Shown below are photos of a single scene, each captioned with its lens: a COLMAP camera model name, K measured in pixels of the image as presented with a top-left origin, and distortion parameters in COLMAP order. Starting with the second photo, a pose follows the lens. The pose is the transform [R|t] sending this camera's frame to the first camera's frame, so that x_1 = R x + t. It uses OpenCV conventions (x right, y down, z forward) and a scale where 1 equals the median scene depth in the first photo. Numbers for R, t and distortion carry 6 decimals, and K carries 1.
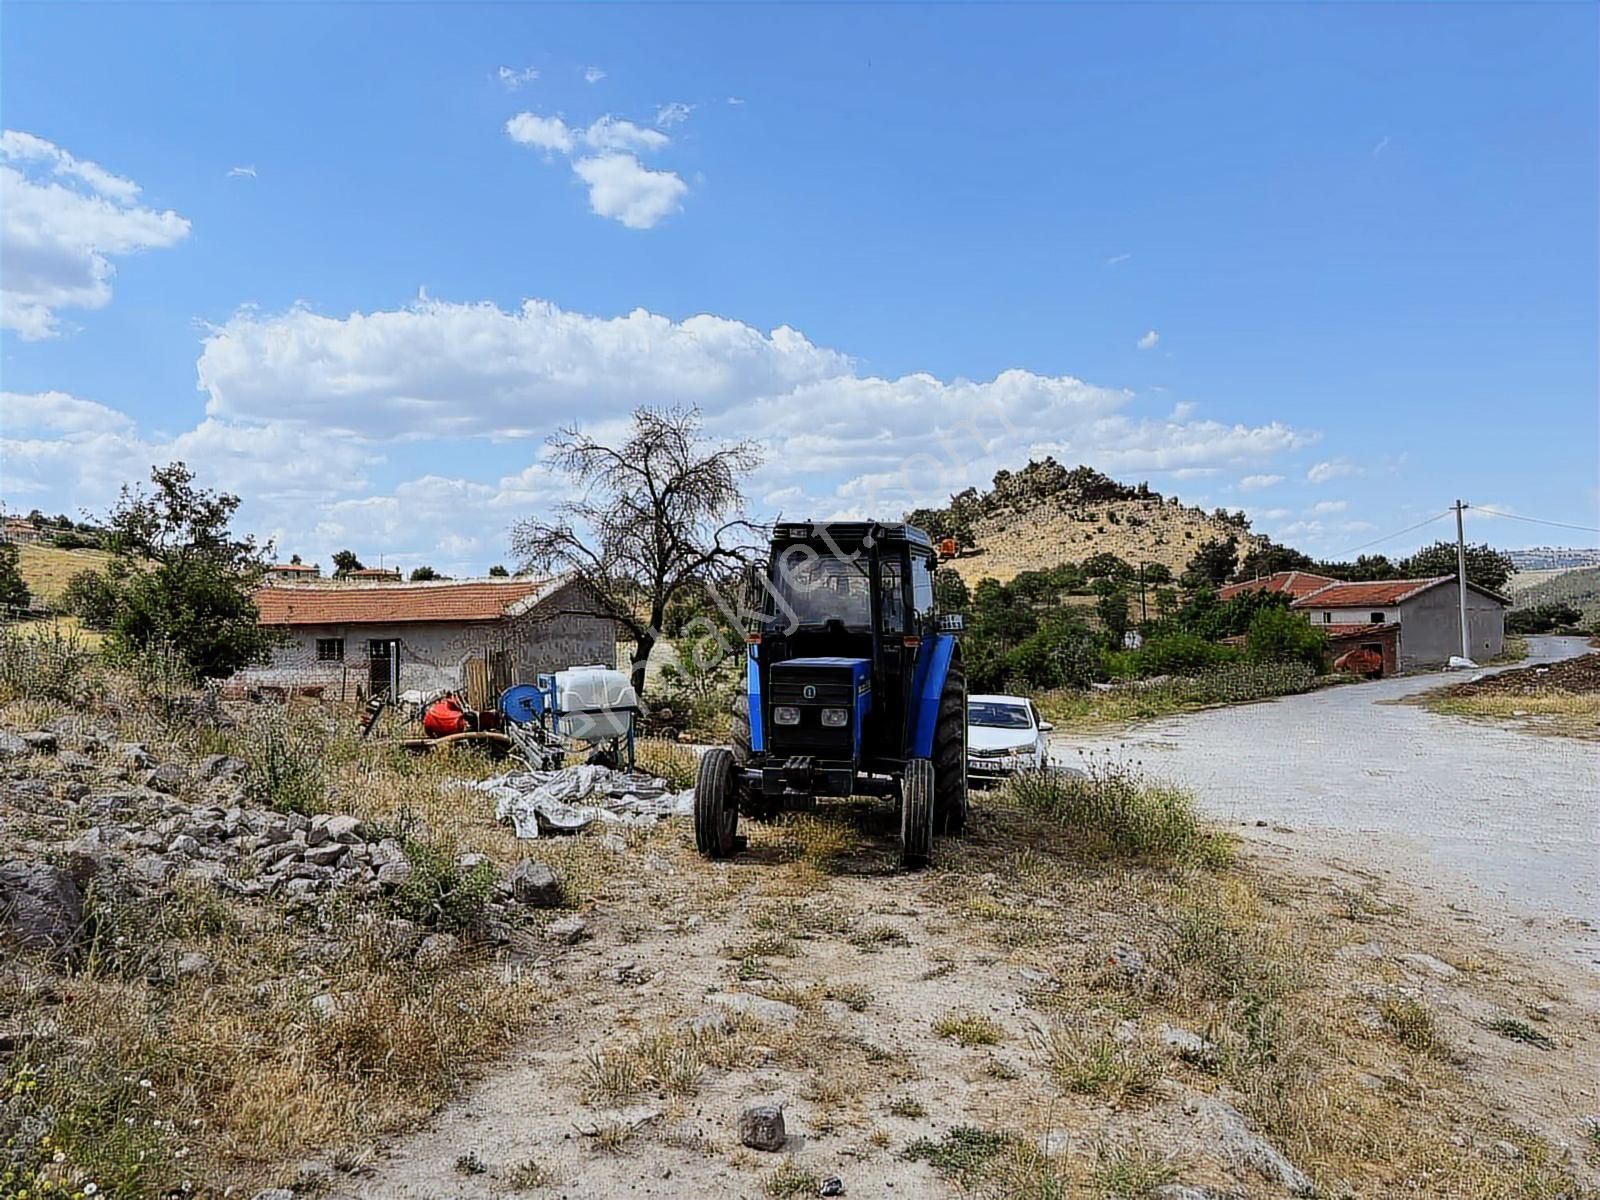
lens RADIAL K [[1204.9, 0, 808.6], [0, 1204.9, 599.6], [0, 0, 1]] dist [0.049992, -0.063160]
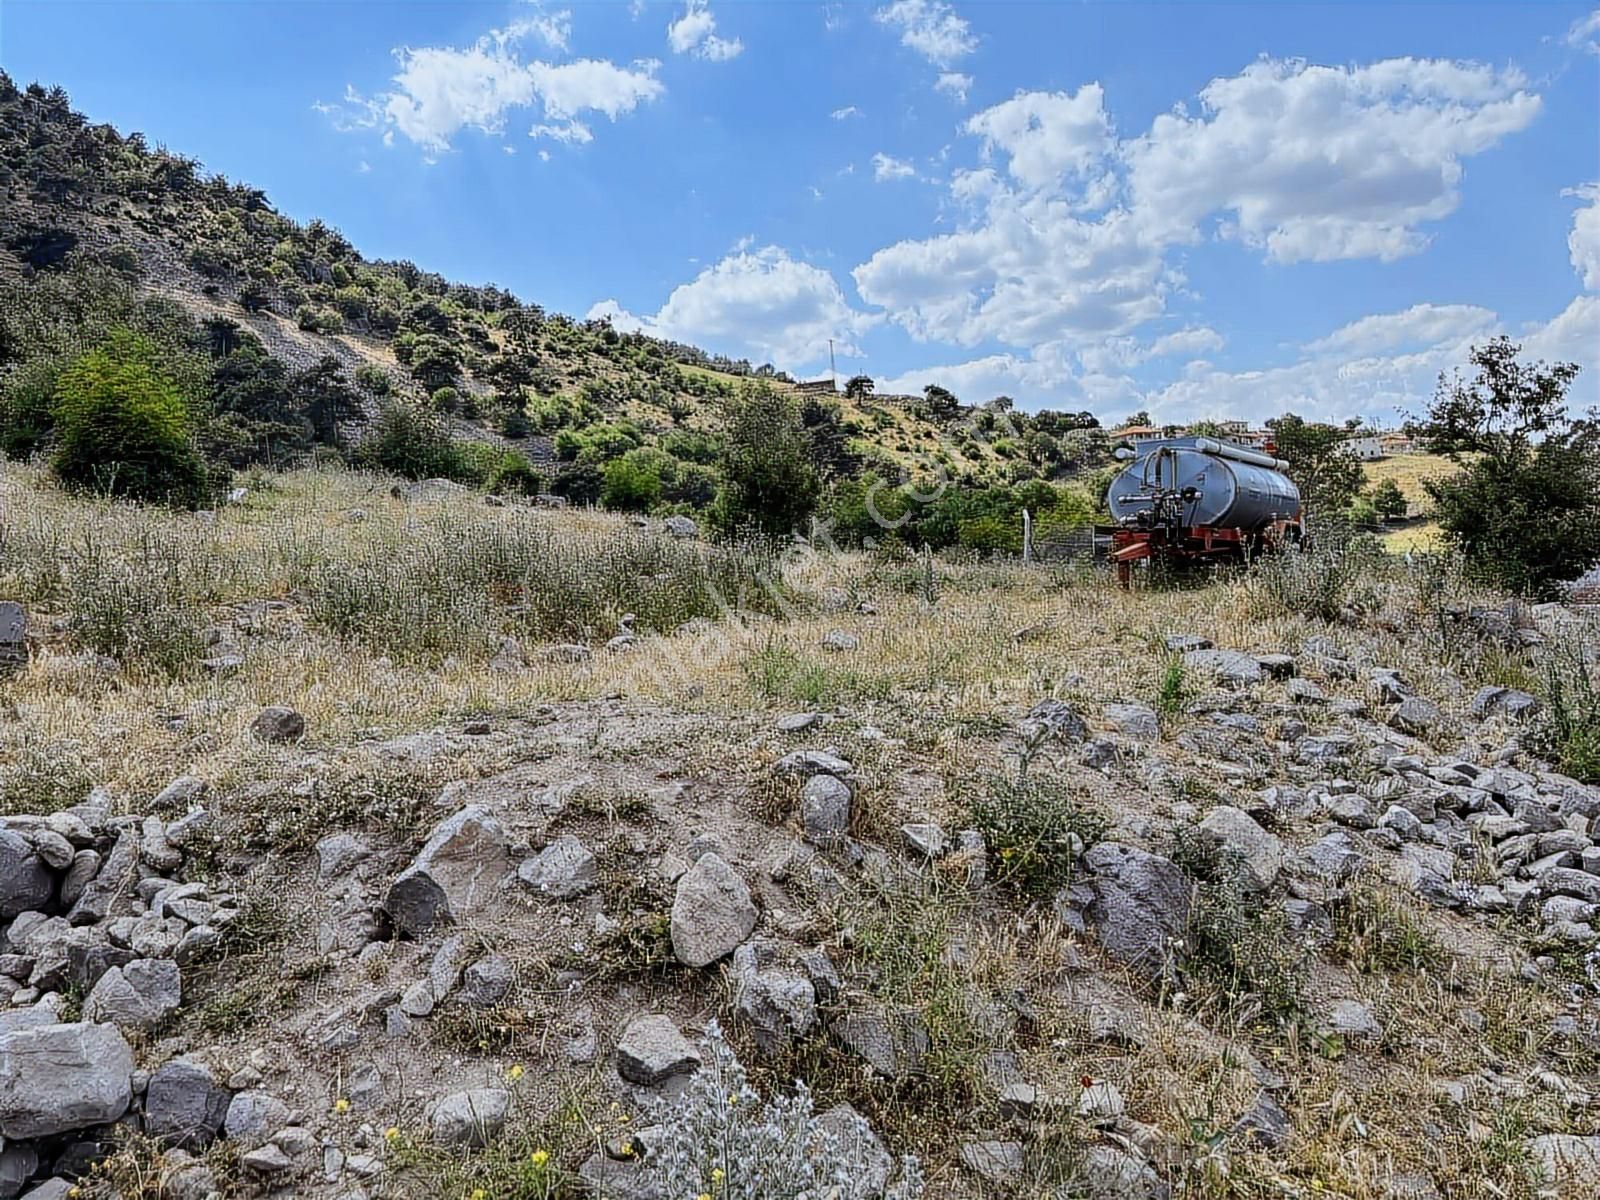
lens RADIAL K [[1238.0, 0, 773.6], [0, 1238.0, 587.5], [0, 0, 1]] dist [0.032036, -0.026967]
pose [[0.507312, -0.027596, -0.861320, -0.039074], [0.088072, 0.995914, 0.019966, 0.010066], [0.857250, -0.085987, 0.507670, 0.231454]]
